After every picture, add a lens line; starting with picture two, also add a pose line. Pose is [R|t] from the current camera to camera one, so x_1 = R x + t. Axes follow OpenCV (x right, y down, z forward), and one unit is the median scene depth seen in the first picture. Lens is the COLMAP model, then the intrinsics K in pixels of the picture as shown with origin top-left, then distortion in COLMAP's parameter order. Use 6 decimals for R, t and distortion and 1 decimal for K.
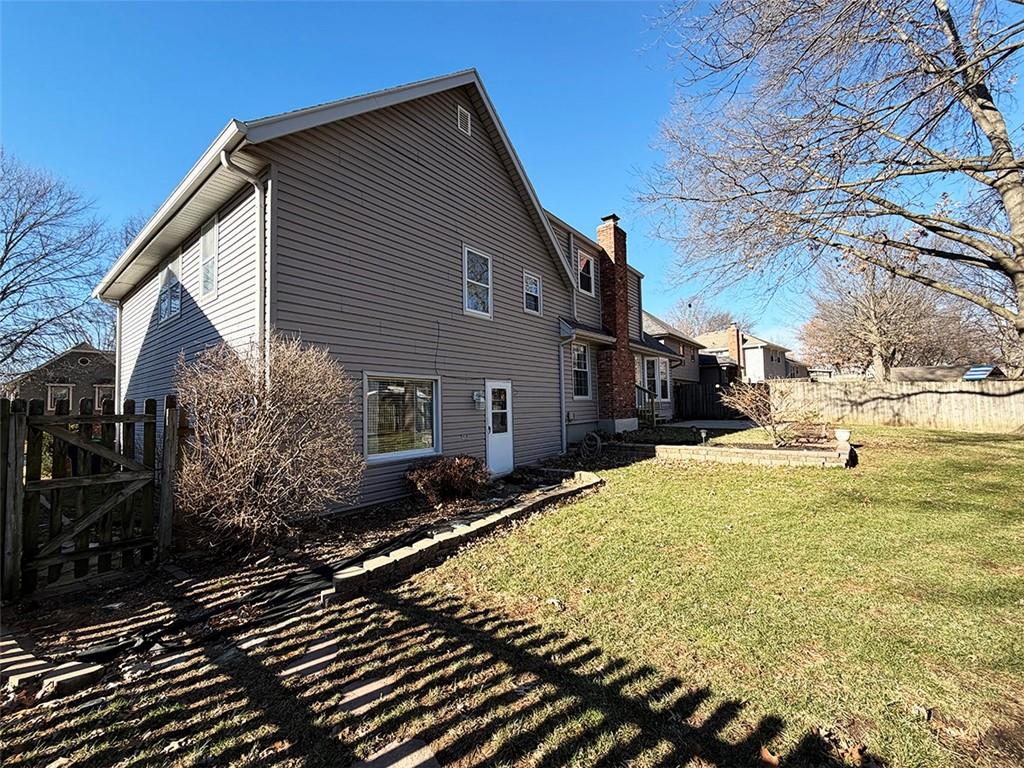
lens RADIAL K [[404.4, 0, 508.5], [0, 404.4, 388.4], [0, 0, 1]] dist [0.001652, -0.000606]
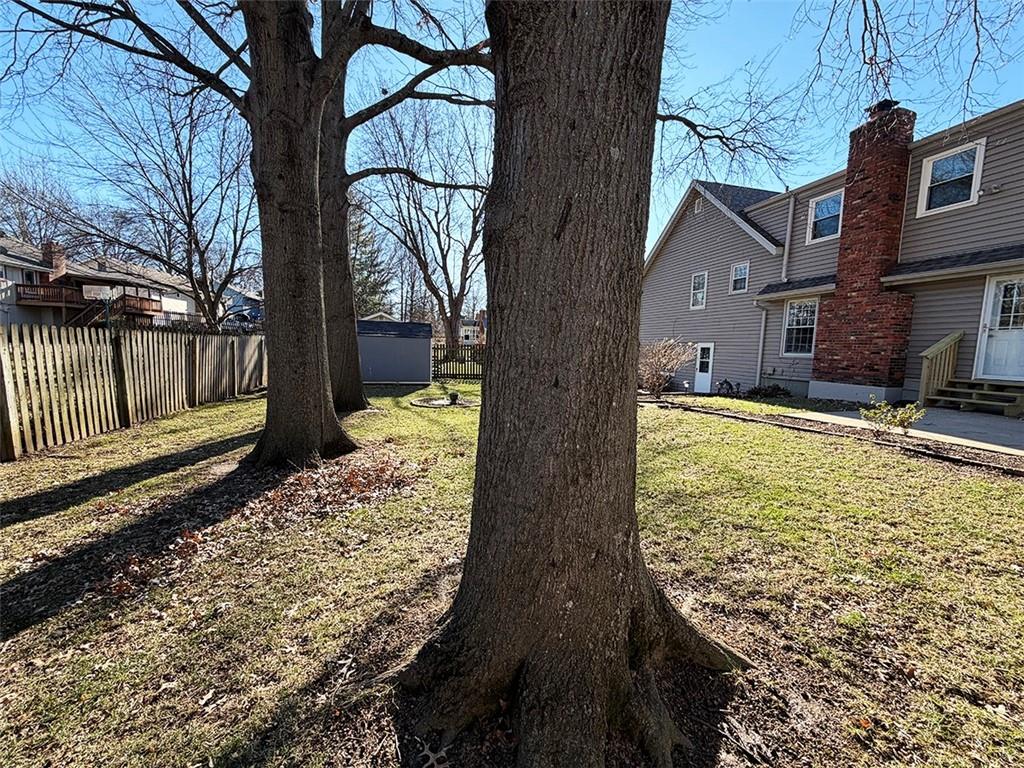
lens RADIAL K [[404.4, 0, 510.0], [0, 404.4, 389.5], [0, 0, 1]] dist [0.001652, -0.000606]
pose [[-0.602223, 0.095277, -0.792622, 1.096152], [0.027666, 0.994747, 0.098553, -0.008046], [0.797848, 0.037422, -0.601696, 0.801377]]
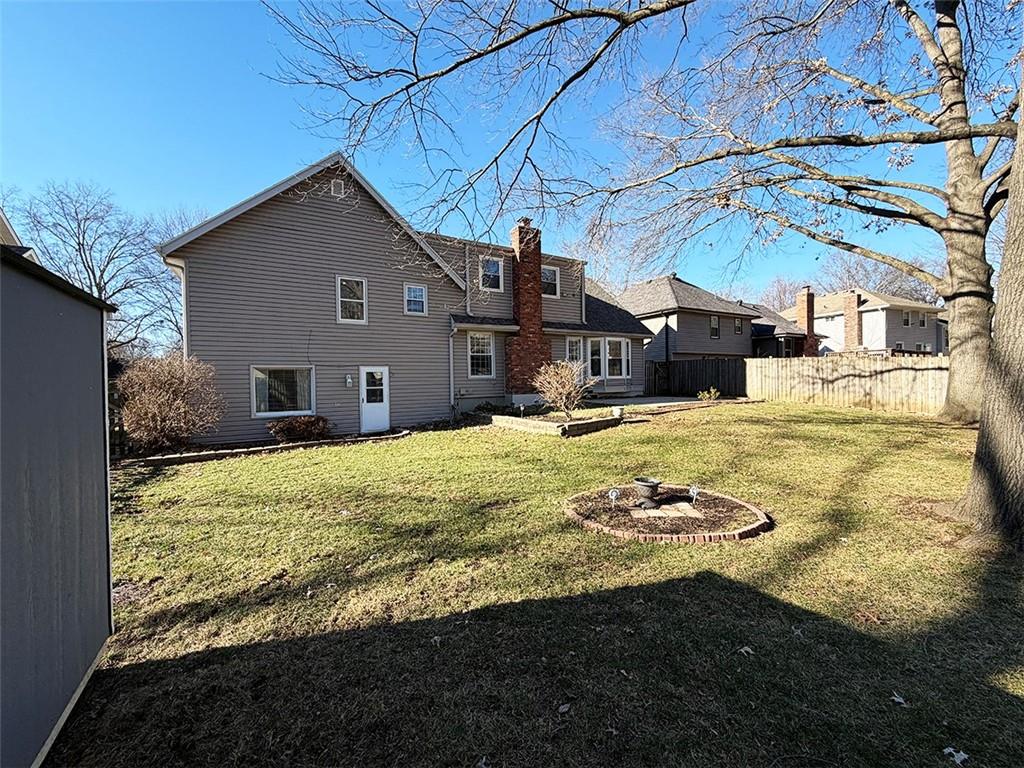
lens RADIAL K [[404.4, 0, 510.7], [0, 404.4, 385.4], [0, 0, 1]] dist [0.001652, -0.000606]
pose [[0.937499, 0.007514, -0.347906, 0.537114], [0.013621, 0.998208, 0.058266, -0.016608], [0.347721, -0.059363, 0.935717, -0.101617]]
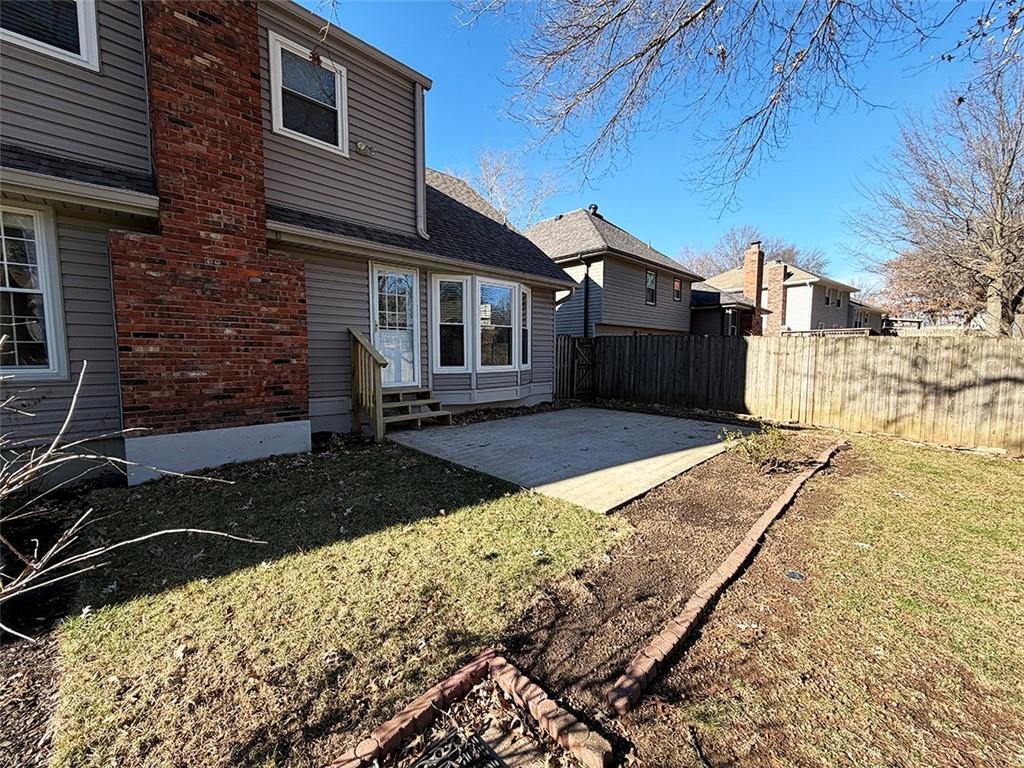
lens RADIAL K [[404.4, 0, 508.0], [0, 404.4, 387.0], [0, 0, 1]] dist [0.001652, -0.000606]
pose [[0.992448, 0.031647, -0.118517, 0.492762], [-0.016405, 0.991710, 0.127442, -0.012058], [0.121568, -0.124535, 0.984740, 0.562779]]
